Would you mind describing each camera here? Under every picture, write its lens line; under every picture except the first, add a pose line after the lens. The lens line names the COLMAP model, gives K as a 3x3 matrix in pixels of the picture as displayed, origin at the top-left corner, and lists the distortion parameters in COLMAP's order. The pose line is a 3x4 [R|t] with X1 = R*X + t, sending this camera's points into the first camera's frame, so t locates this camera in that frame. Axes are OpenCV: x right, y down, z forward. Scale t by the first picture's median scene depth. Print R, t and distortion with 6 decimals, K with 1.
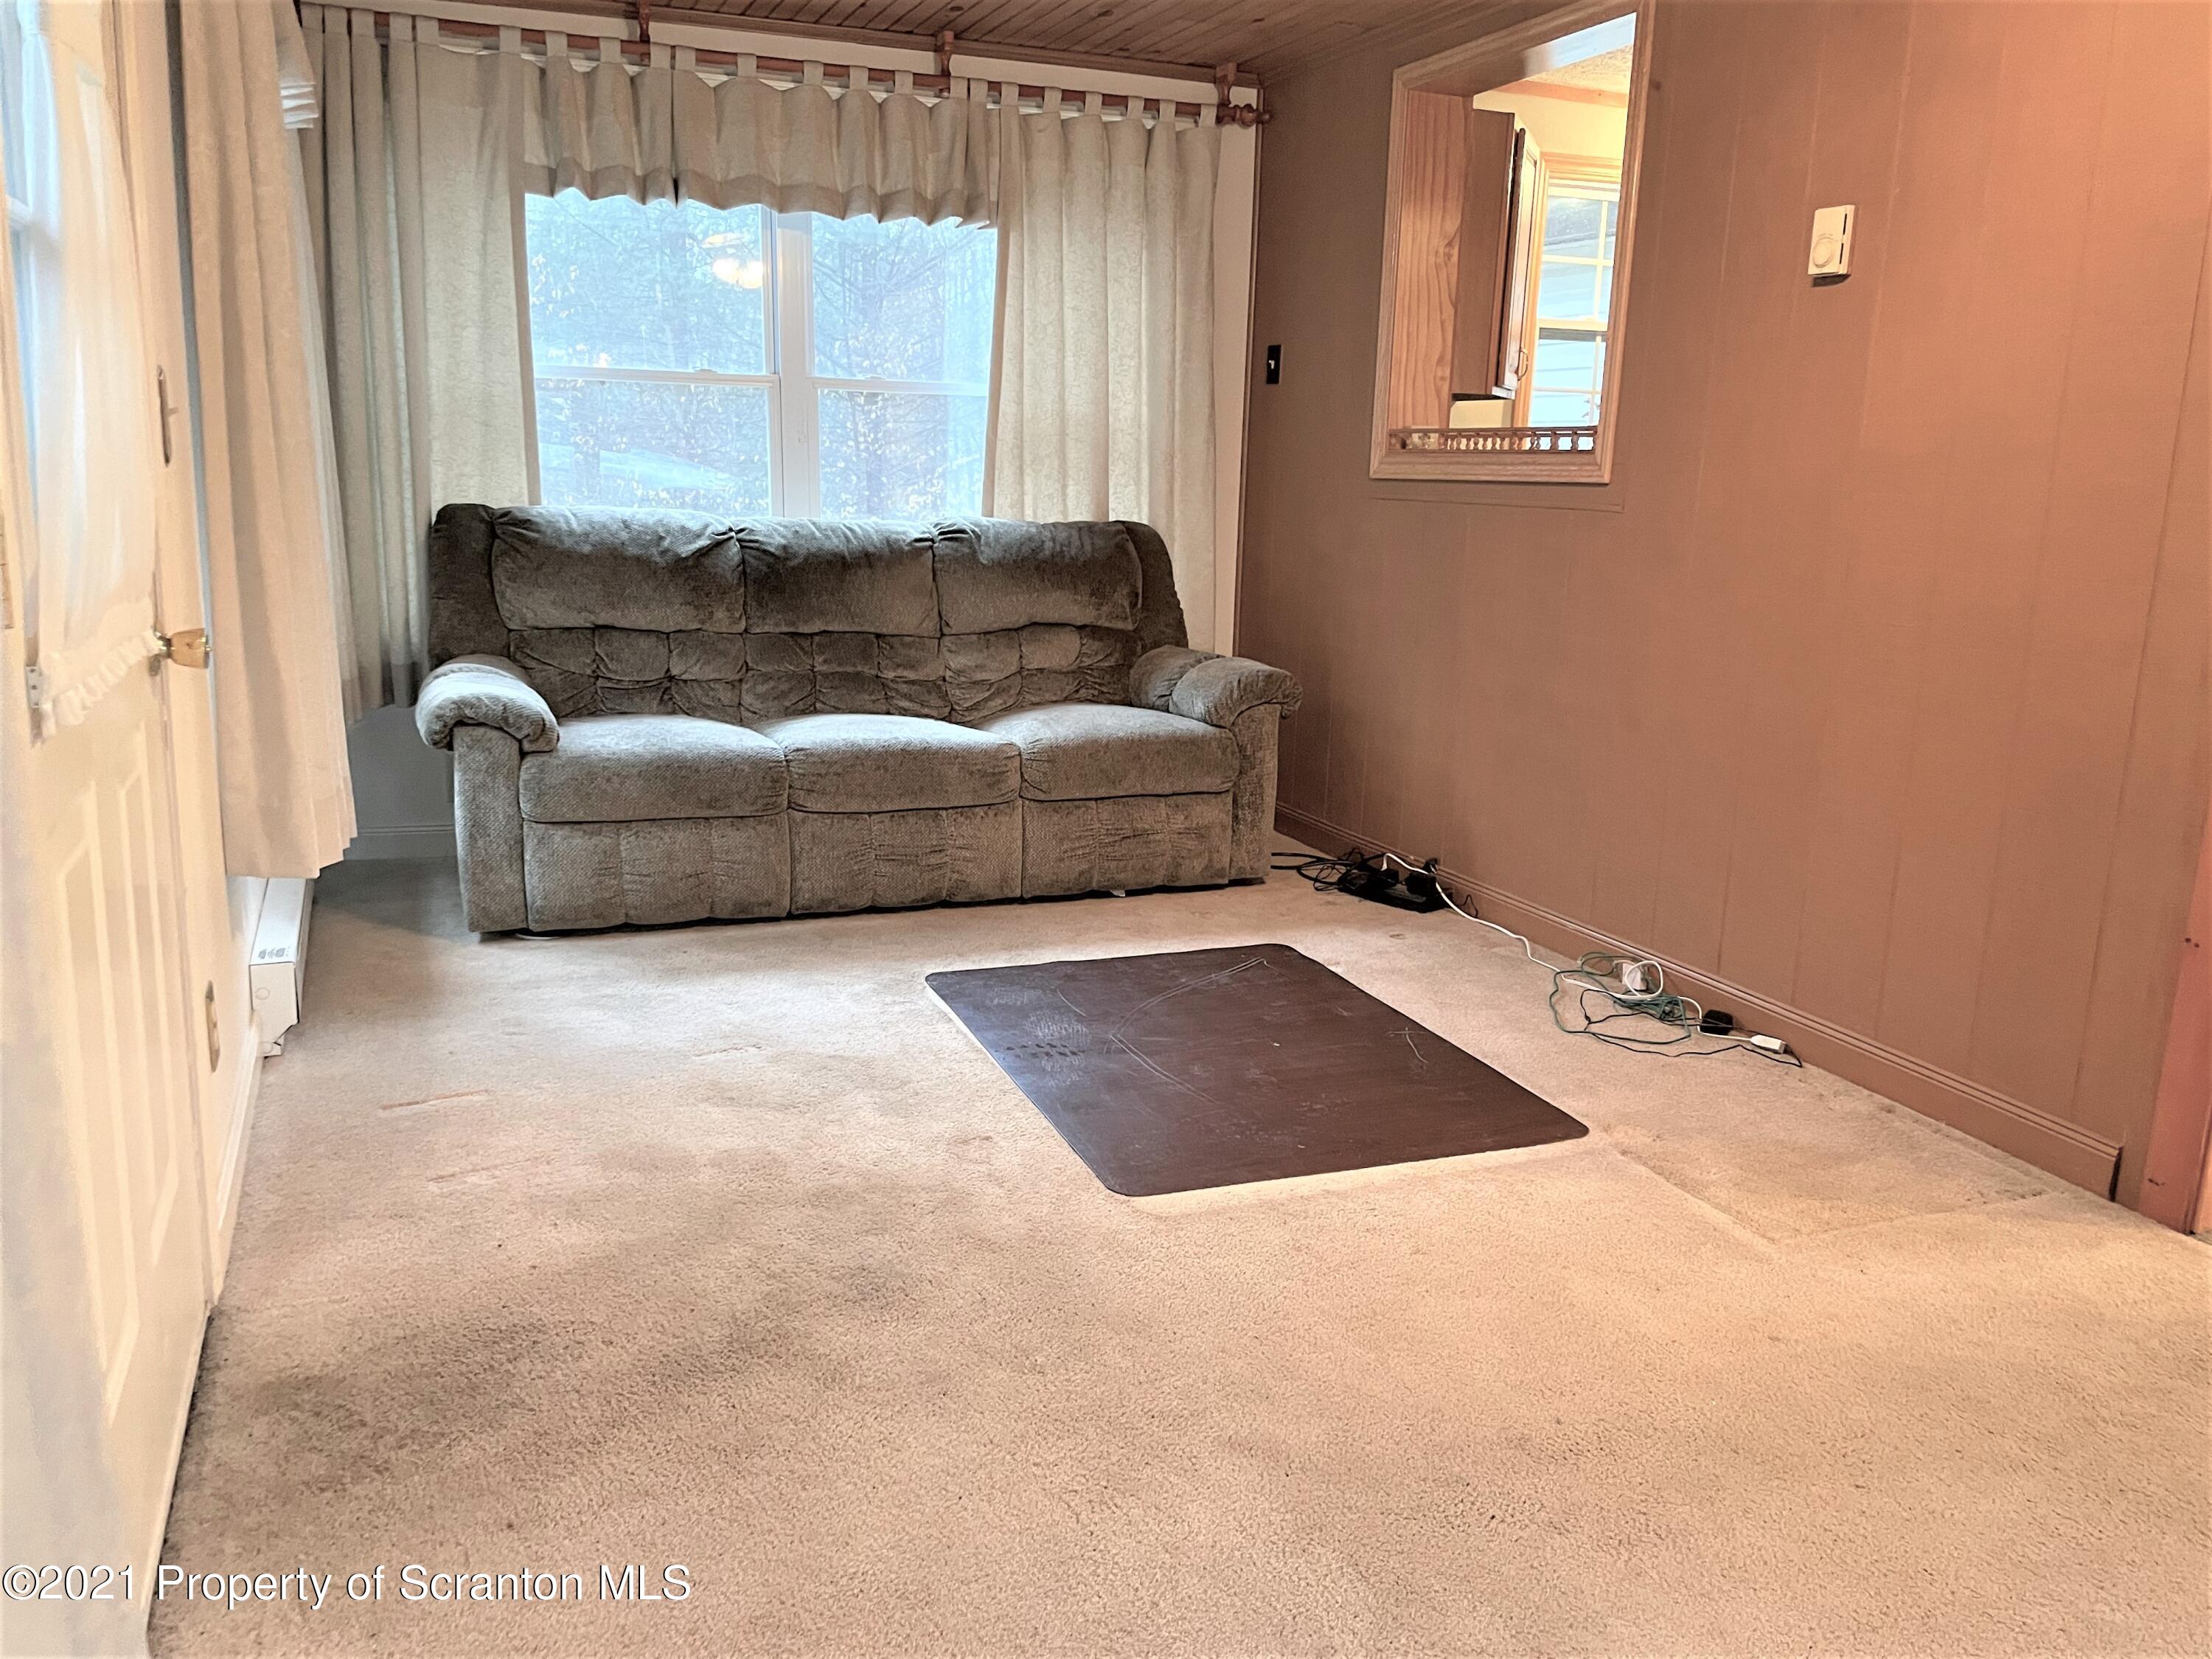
lens RADIAL K [[1669.9, 0, 1095.4], [0, 1669.9, 831.2], [0, 0, 1]] dist [0.086689, -0.112715]
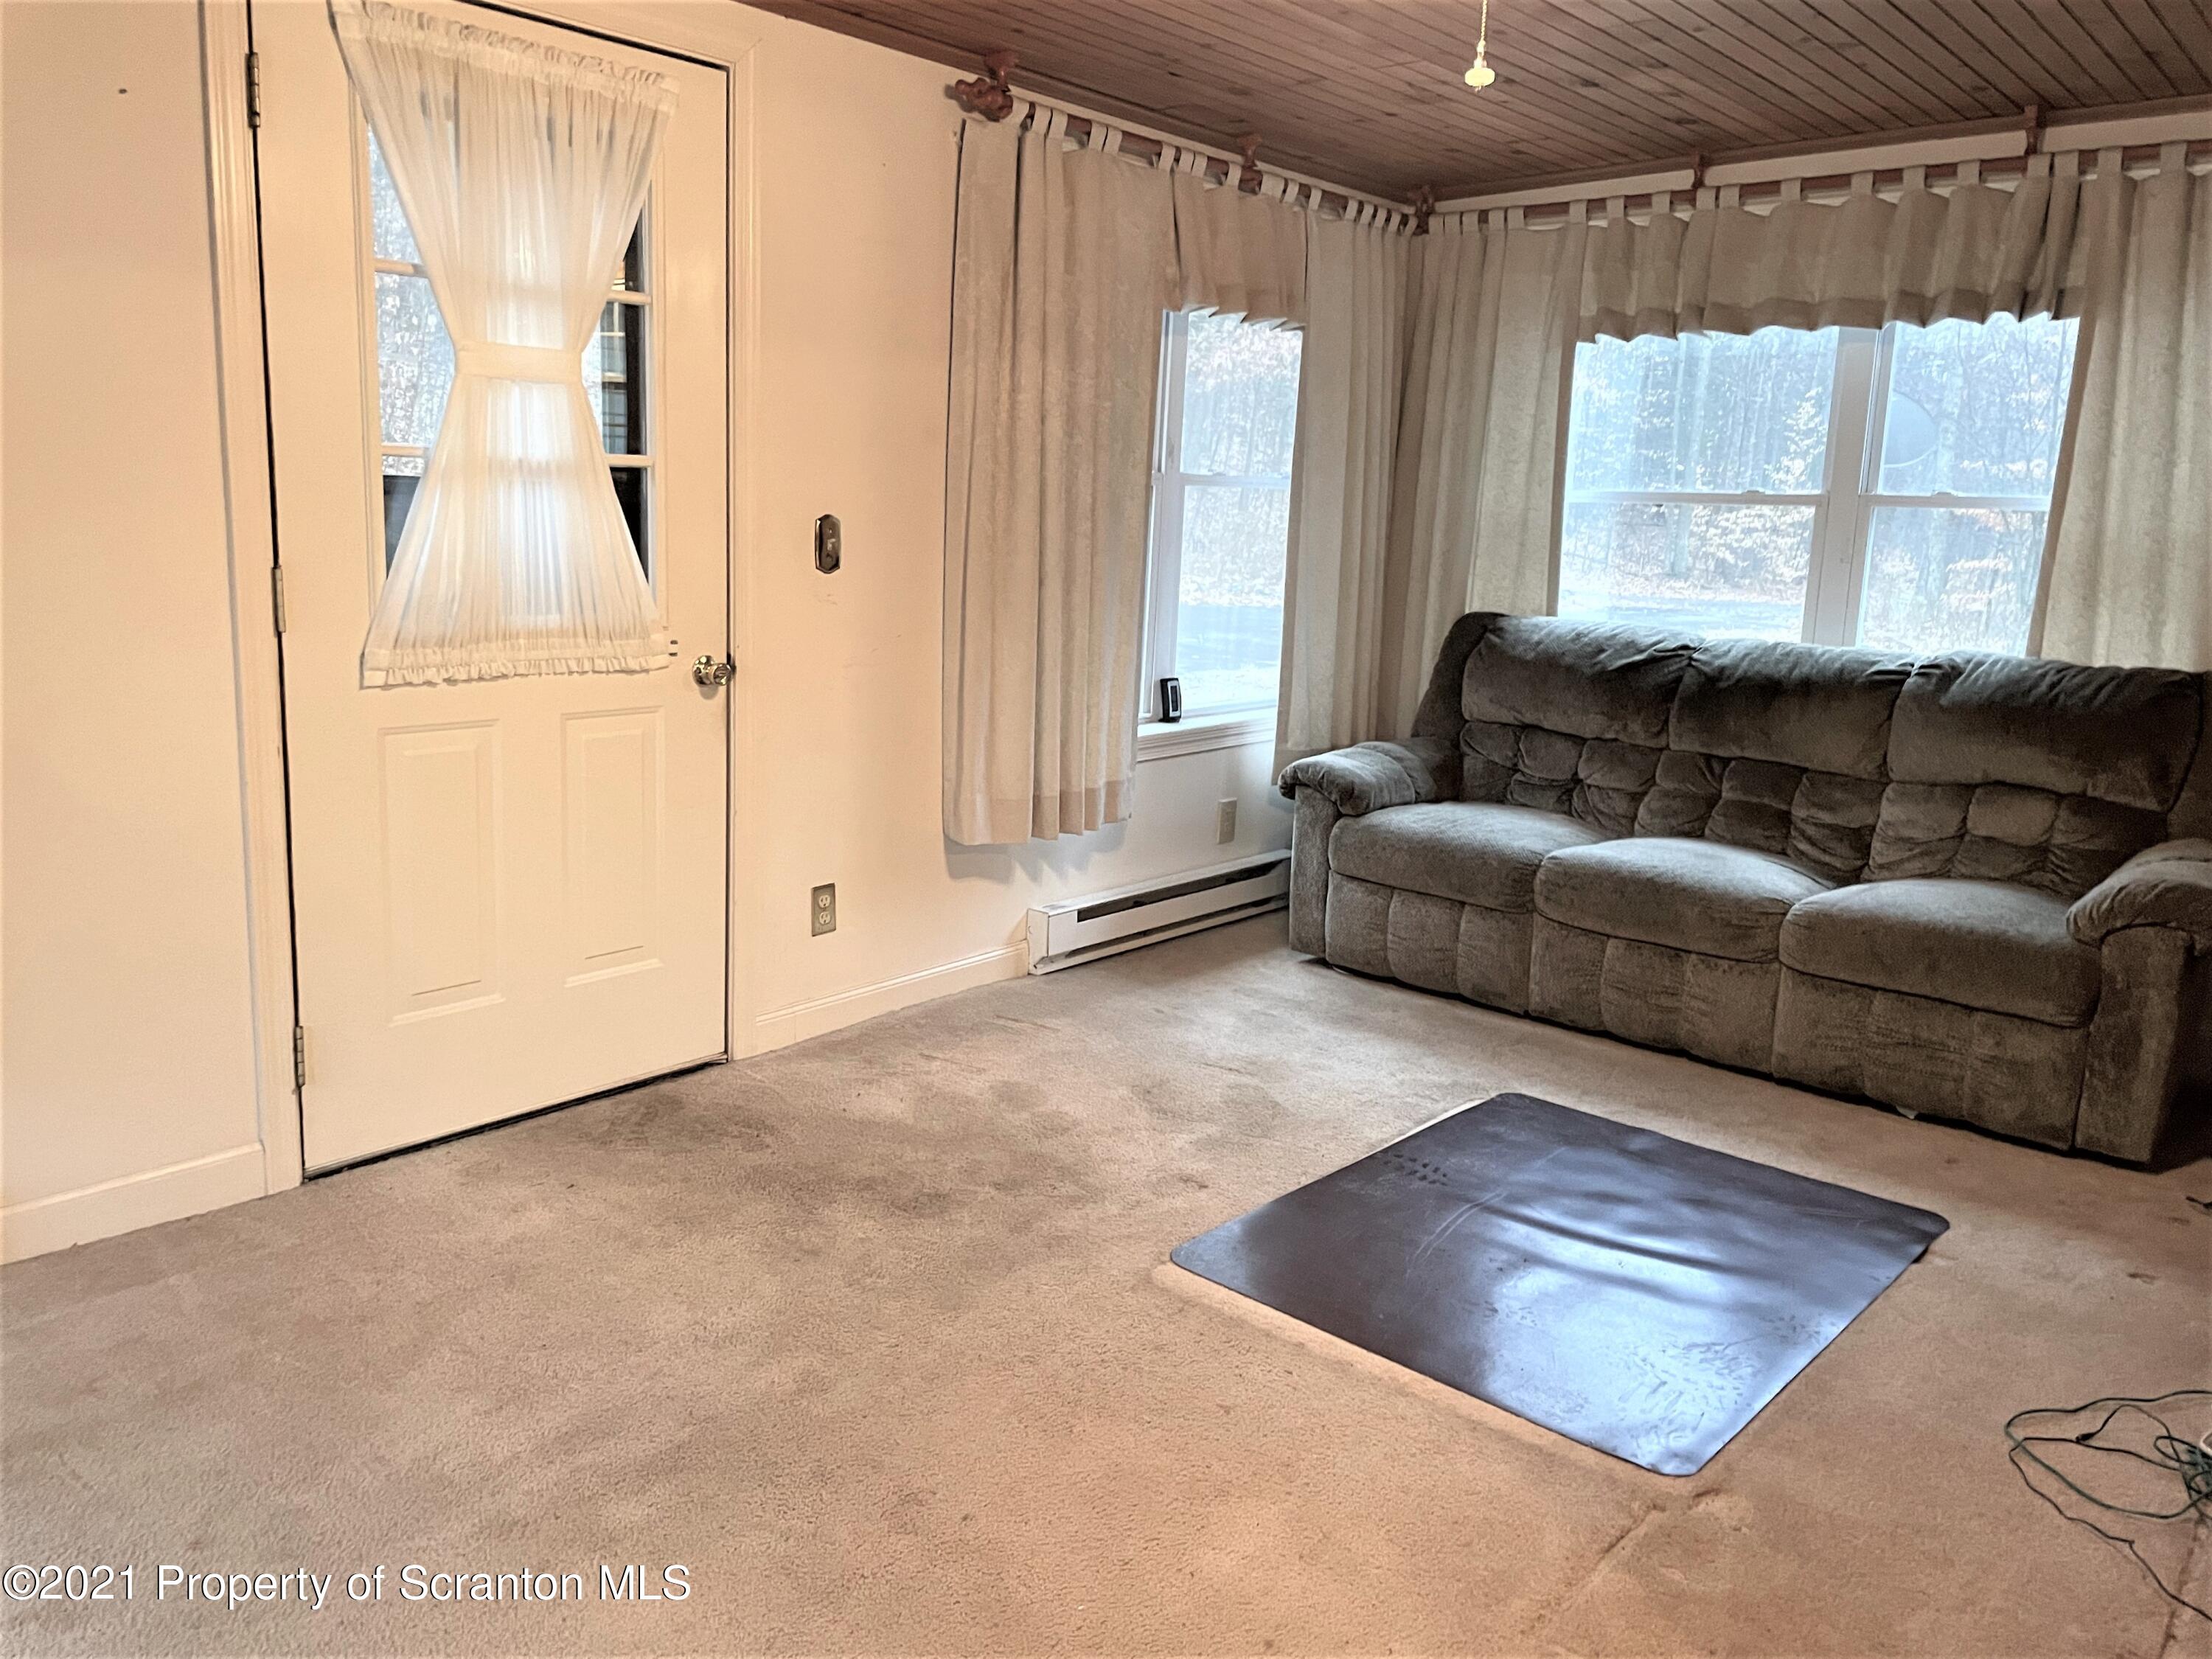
lens RADIAL K [[1669.9, 0, 1089.5], [0, 1669.9, 798.8], [0, 0, 1]] dist [0.086689, -0.112715]
pose [[0.448316, 0.145096, -0.882020, 0.580305], [-0.215654, 0.975147, 0.050803, -0.072666], [0.867471, 0.167435, 0.468465, 0.259867]]
